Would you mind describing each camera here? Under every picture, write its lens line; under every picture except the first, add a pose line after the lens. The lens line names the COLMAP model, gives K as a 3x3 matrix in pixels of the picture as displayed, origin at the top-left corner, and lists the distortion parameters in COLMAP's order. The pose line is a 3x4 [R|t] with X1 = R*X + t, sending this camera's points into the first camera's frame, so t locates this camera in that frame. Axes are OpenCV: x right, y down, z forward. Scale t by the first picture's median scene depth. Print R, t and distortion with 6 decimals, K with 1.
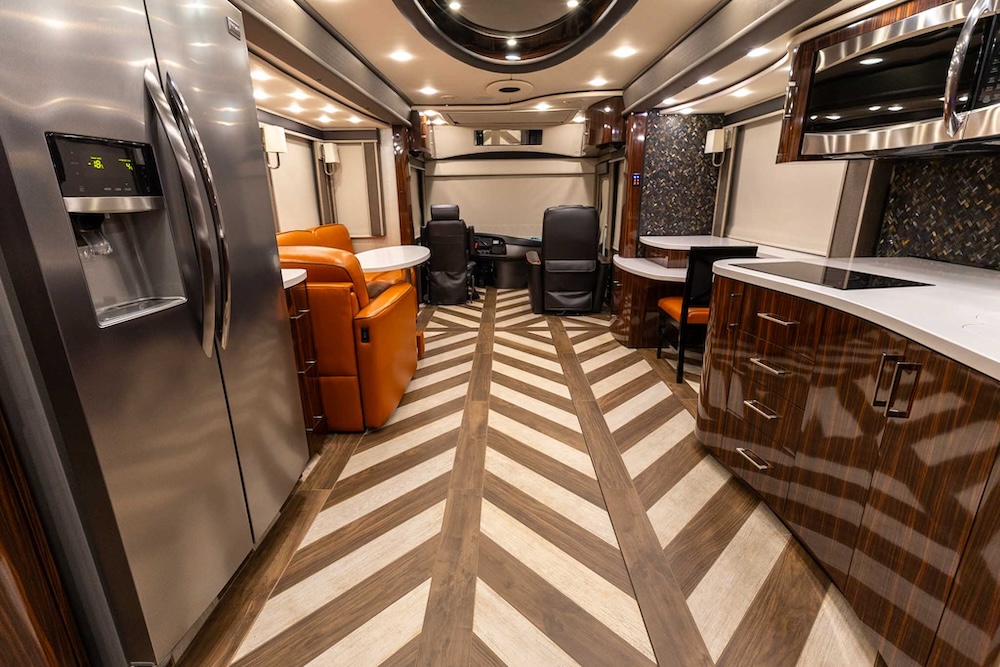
lens RADIAL K [[458.2, 0, 495.9], [0, 458.2, 332.4], [0, 0, 1]] dist [0.029144, -0.007707]
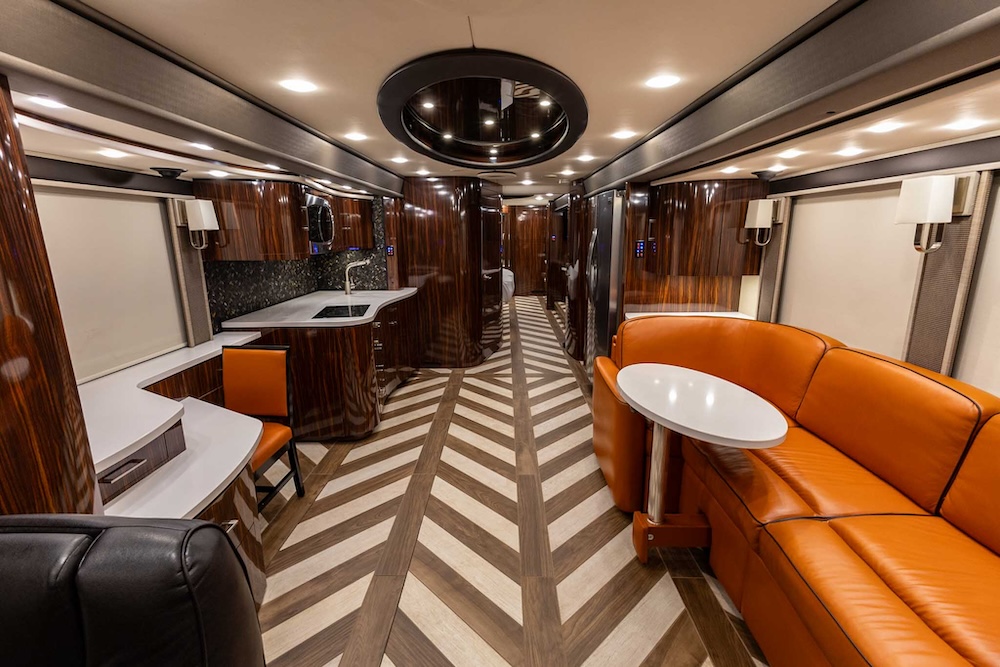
lens RADIAL K [[458.2, 0, 499.3], [0, 458.2, 332.4], [0, 0, 1]] dist [0.029144, -0.007707]
pose [[-0.999804, 0.019796, -0.000622, 0.022112], [0.016938, 0.870865, 0.491230, -0.788545], [0.010266, 0.491123, -0.871030, 2.171378]]
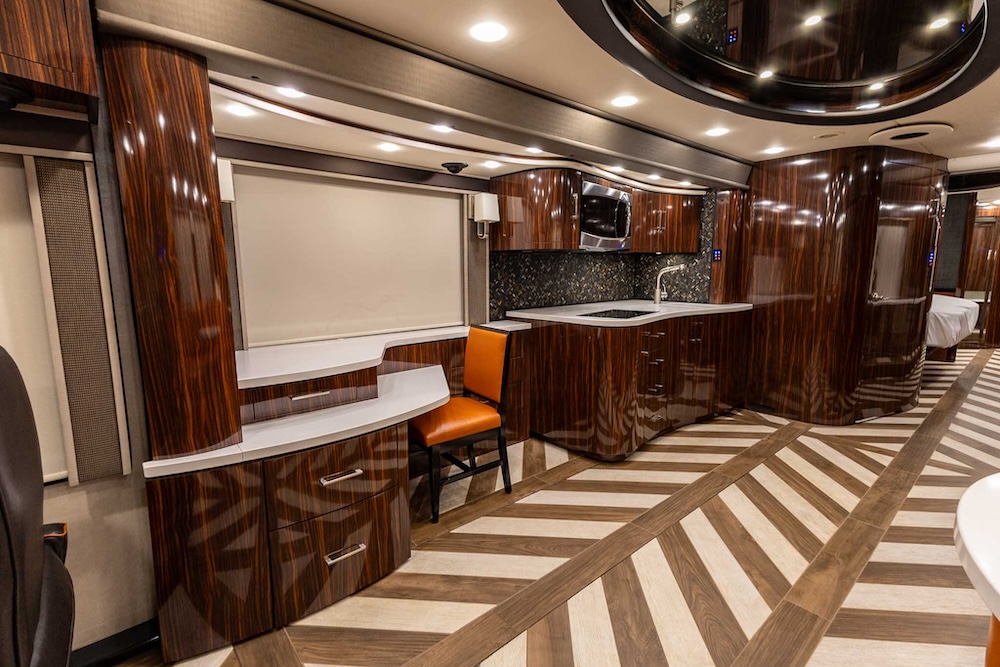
lens RADIAL K [[458.2, 0, 496.6], [0, 458.2, 332.3], [0, 0, 1]] dist [0.029144, -0.007707]
pose [[-0.664841, -0.090743, 0.741453, -0.233273], [0.229458, 0.919795, 0.318318, -0.568066], [-0.710869, 0.381764, -0.590695, 1.871954]]
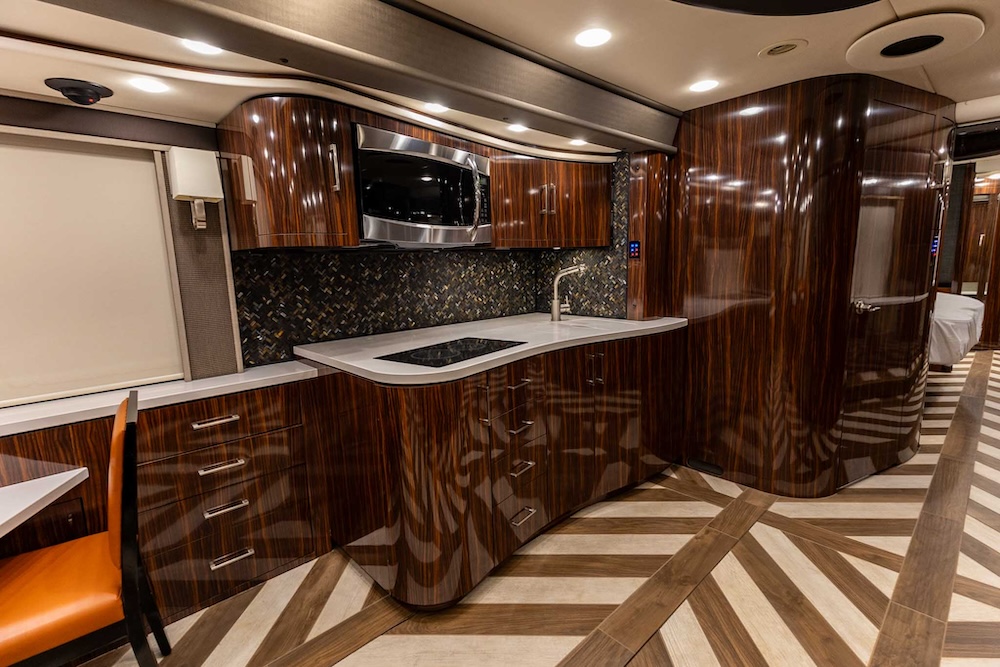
lens RADIAL K [[458.2, 0, 497.0], [0, 458.2, 332.9], [0, 0, 1]] dist [0.029144, -0.007707]
pose [[-0.689889, -0.076276, 0.719886, -0.105396], [0.245891, 0.910619, 0.332130, -0.385949], [-0.680875, 0.406146, -0.609470, 1.228261]]
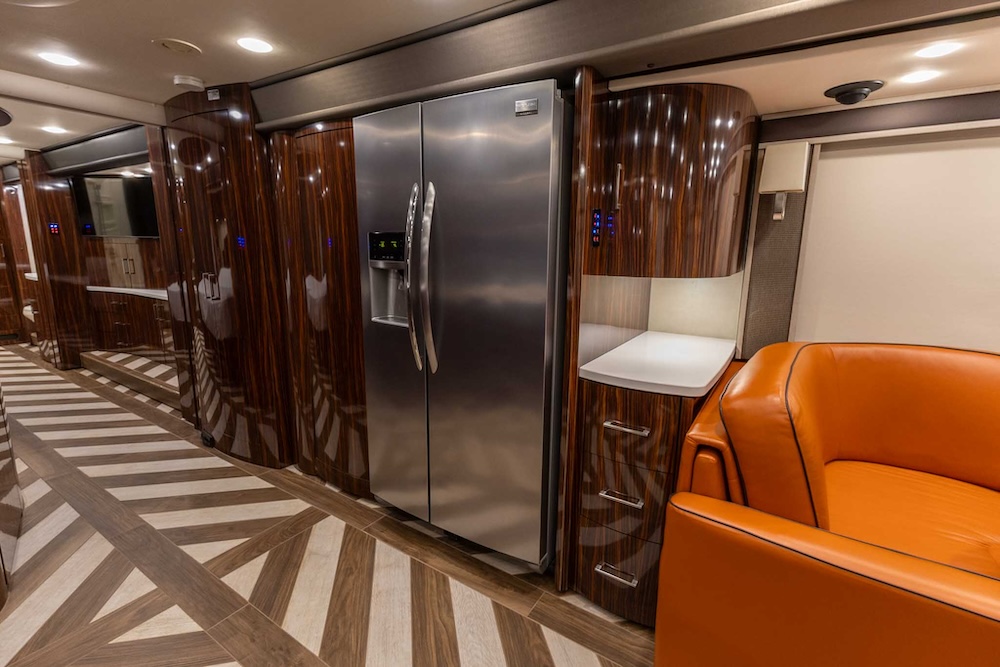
lens RADIAL K [[458.2, 0, 497.3], [0, 458.2, 330.8], [0, 0, 1]] dist [0.029144, -0.007707]
pose [[-0.535837, 0.142283, -0.832246, 0.242641], [-0.264345, 0.907871, 0.325410, -0.321024], [0.801873, 0.394367, -0.448859, 0.989536]]
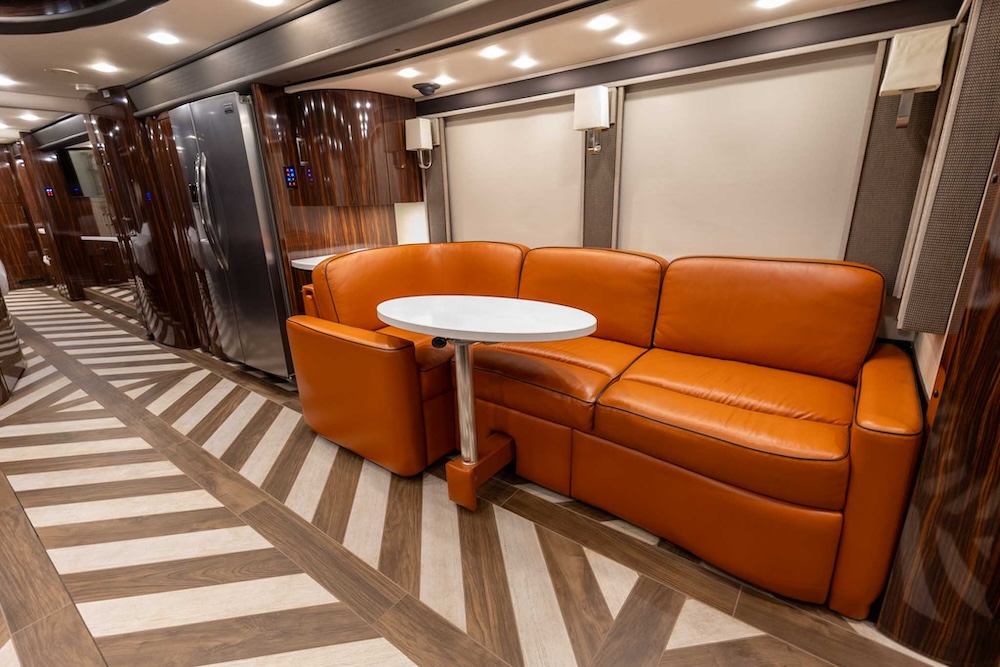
lens RADIAL K [[458.2, 0, 495.5], [0, 458.2, 331.4], [0, 0, 1]] dist [0.029144, -0.007707]
pose [[-0.589301, 0.264141, -0.763514, 0.260612], [-0.200678, 0.867570, 0.455029, -0.584009], [0.782593, 0.421369, -0.458253, 1.866679]]
